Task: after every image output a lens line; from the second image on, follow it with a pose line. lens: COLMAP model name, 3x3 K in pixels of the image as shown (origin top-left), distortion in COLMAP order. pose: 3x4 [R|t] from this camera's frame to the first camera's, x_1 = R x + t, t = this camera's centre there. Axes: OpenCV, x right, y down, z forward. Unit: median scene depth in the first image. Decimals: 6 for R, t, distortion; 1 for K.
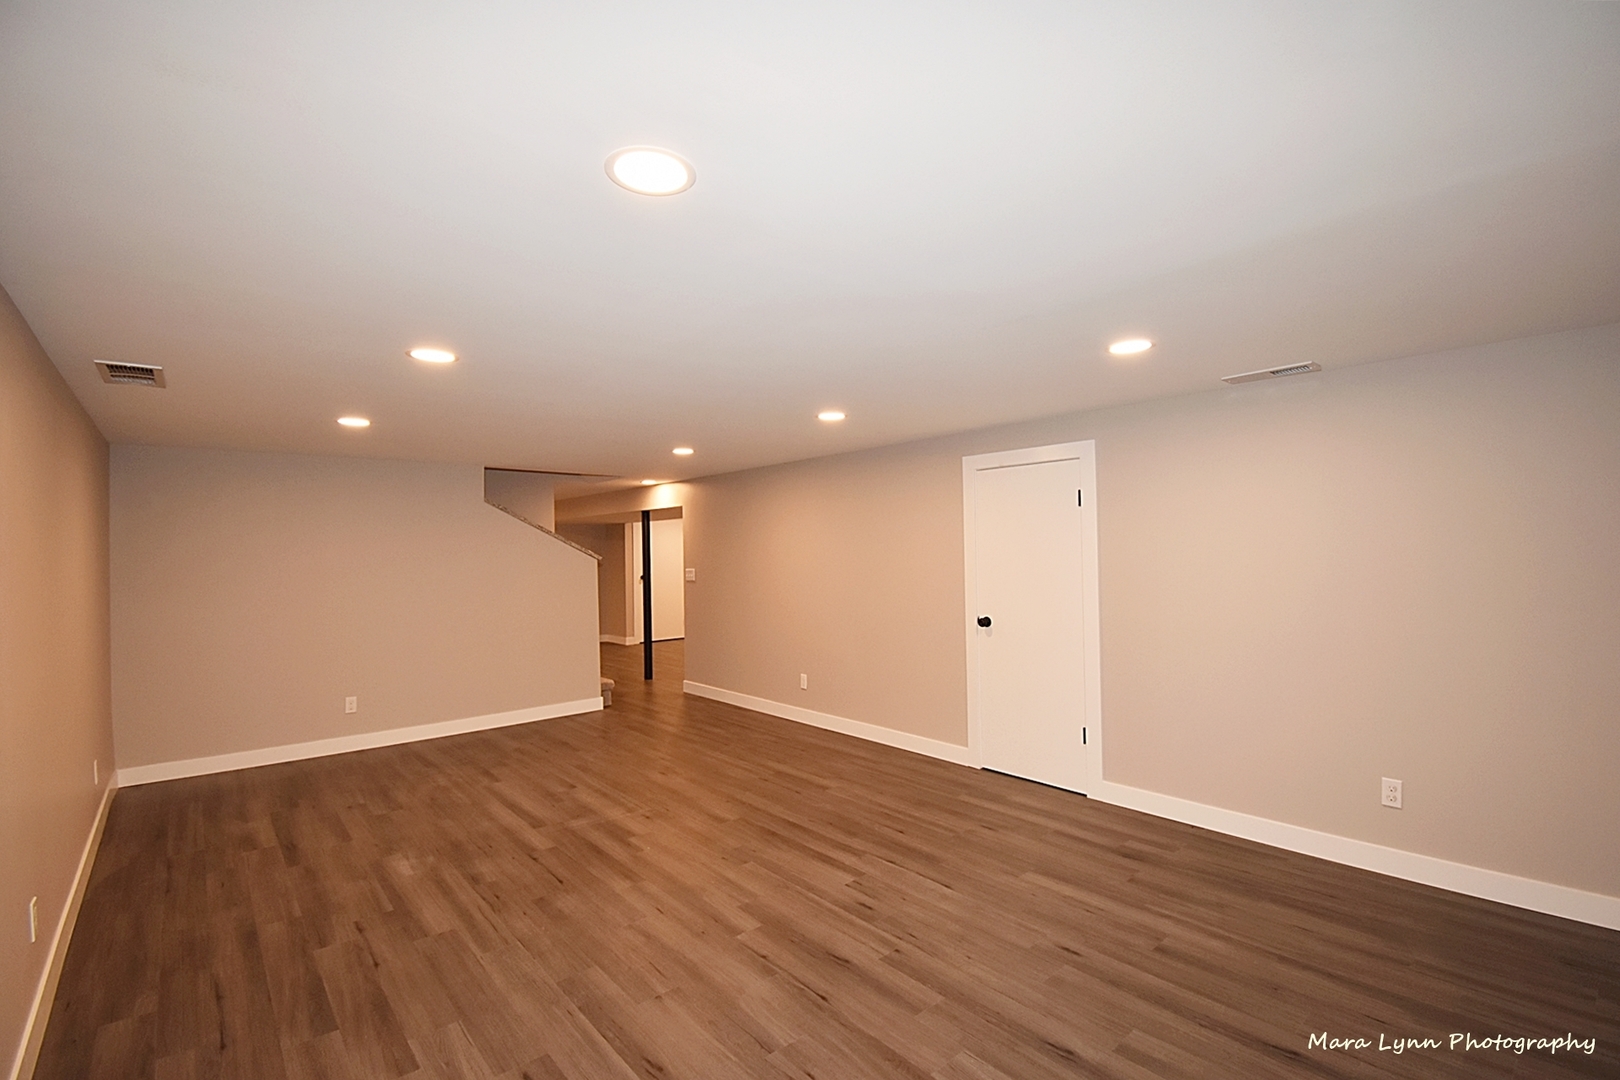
lens RADIAL K [[720.2, 0, 810.6], [0, 720.2, 535.8], [0, 0, 1]] dist [0.013845, -0.020519]
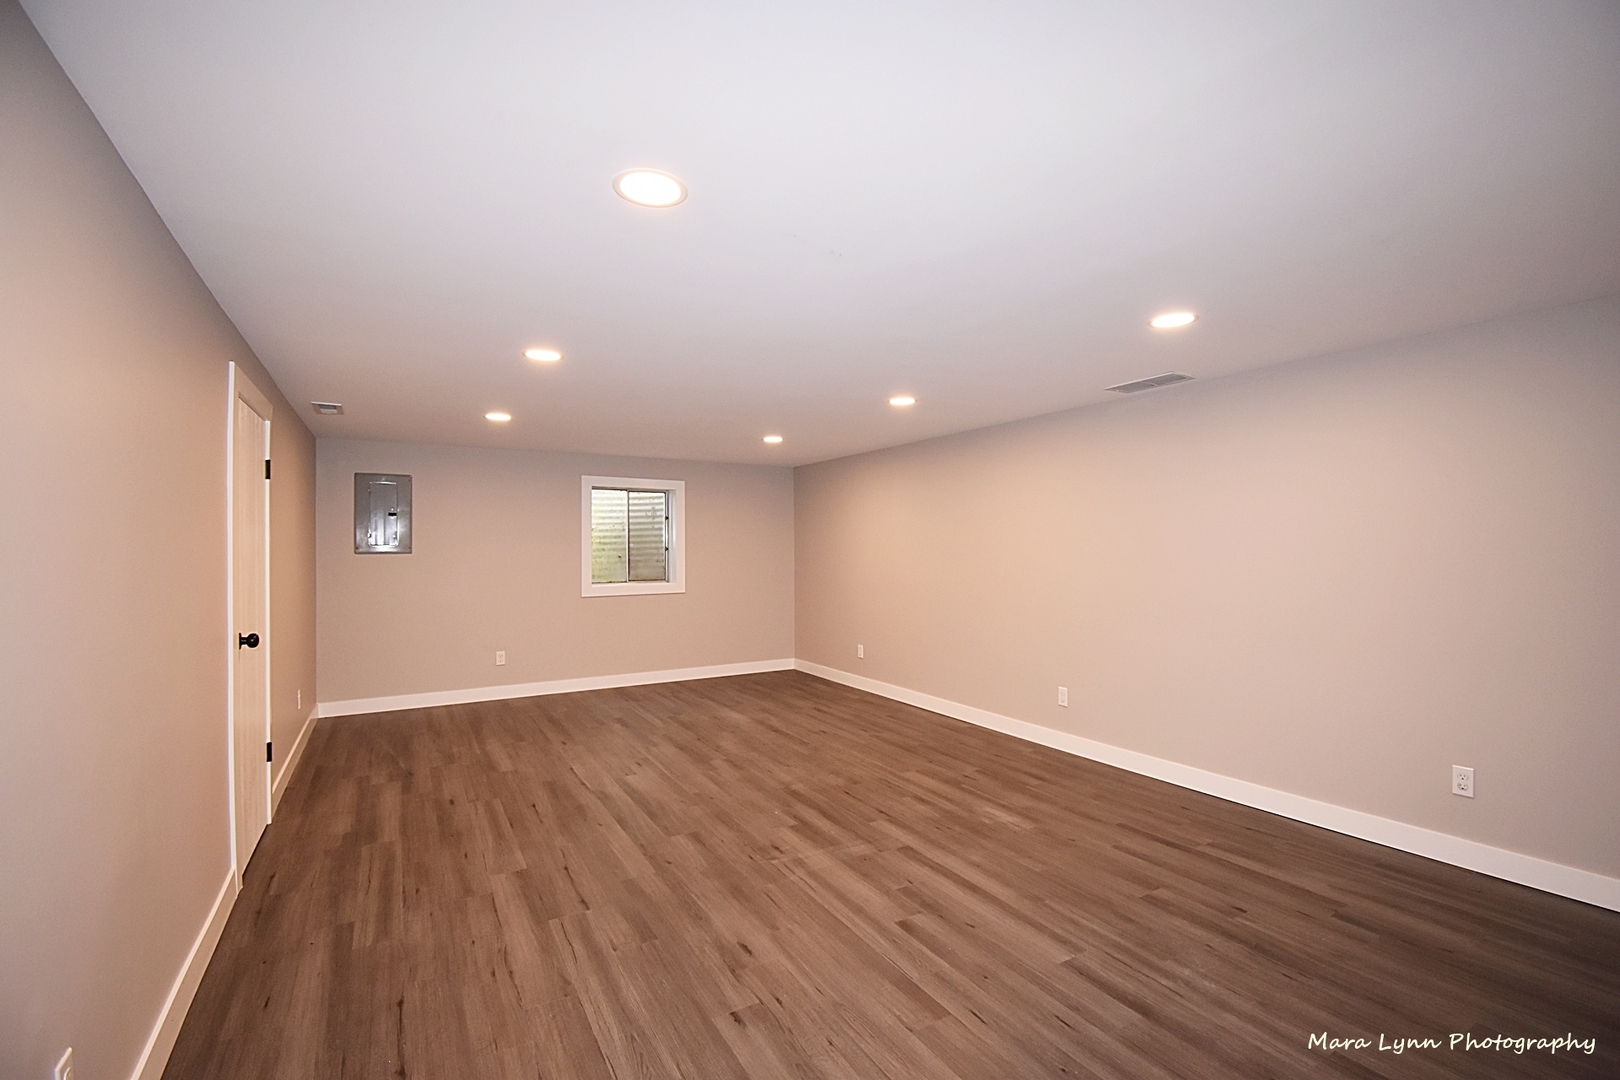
lens RADIAL K [[720.2, 0, 812.1], [0, 720.2, 545.1], [0, 0, 1]] dist [0.013845, -0.020519]
pose [[-0.983564, 0.024574, 0.178882, -0.459490], [0.020045, 0.999432, -0.027085, 0.081138], [-0.179446, -0.023054, -0.983498, 1.975375]]
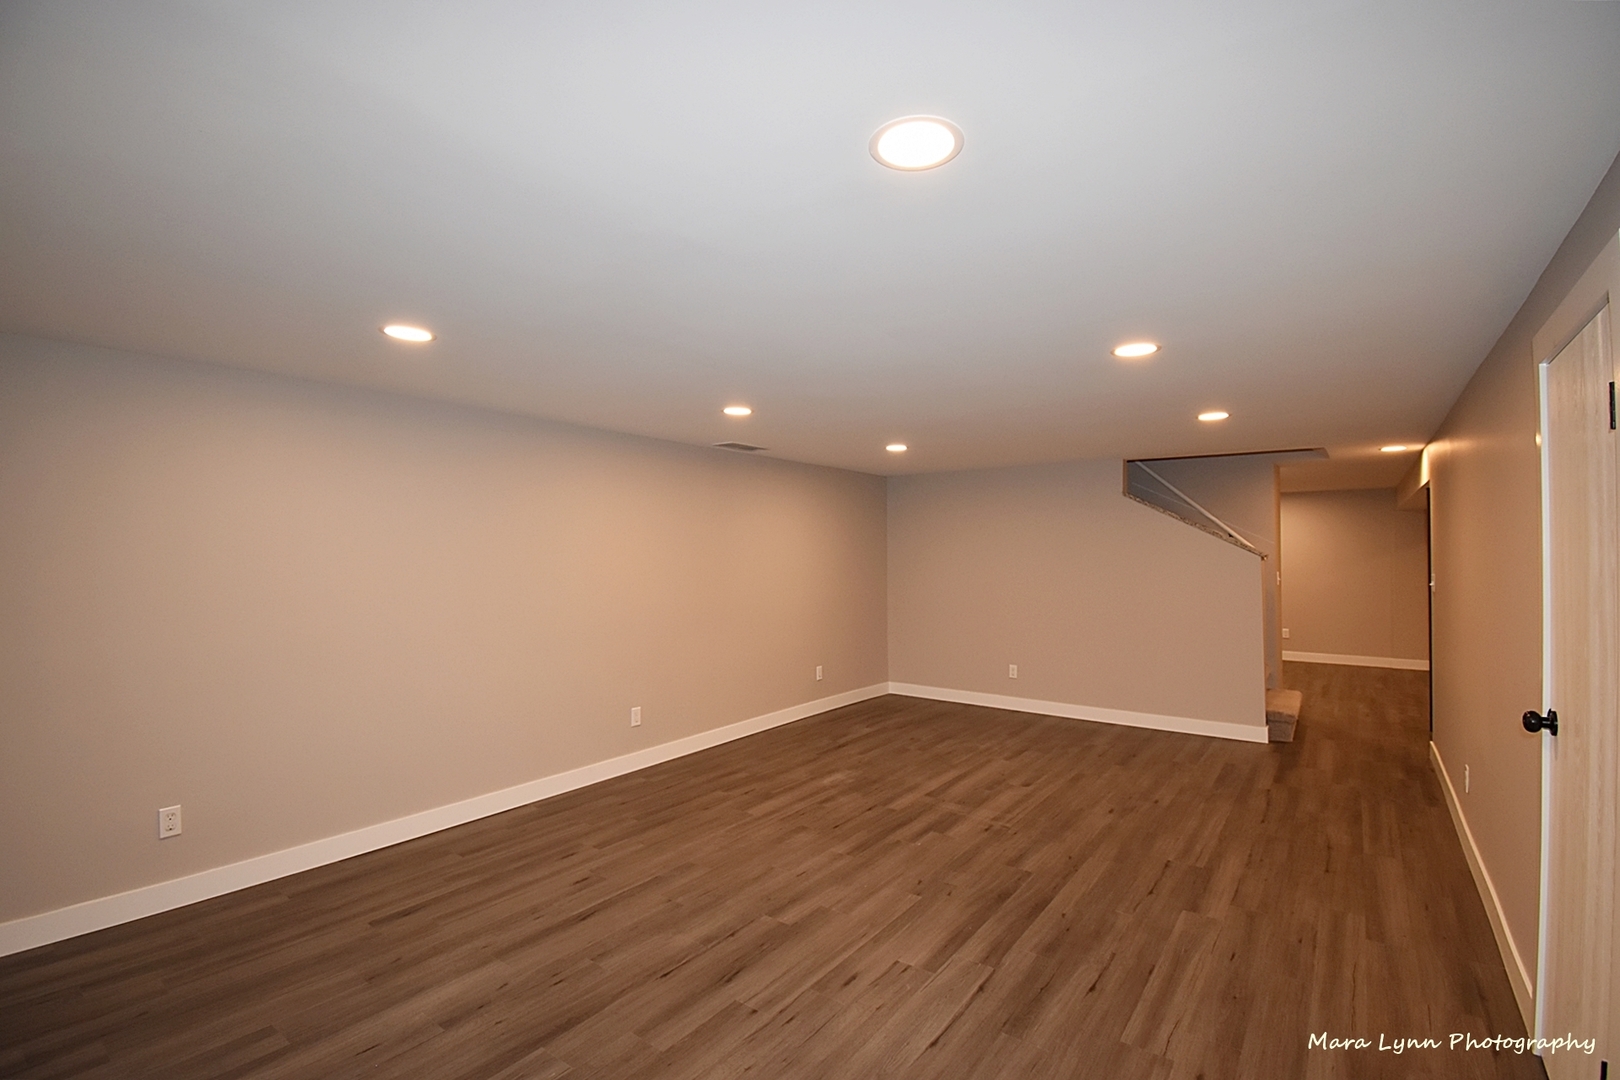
lens RADIAL K [[720.2, 0, 835.6], [0, 720.2, 554.9], [0, 0, 1]] dist [0.013845, -0.020519]
pose [[0.246229, 0.024158, -0.968911, 0.699146], [0.015045, 0.999474, 0.028743, -0.000161], [0.969095, -0.021655, 0.245736, 0.639441]]
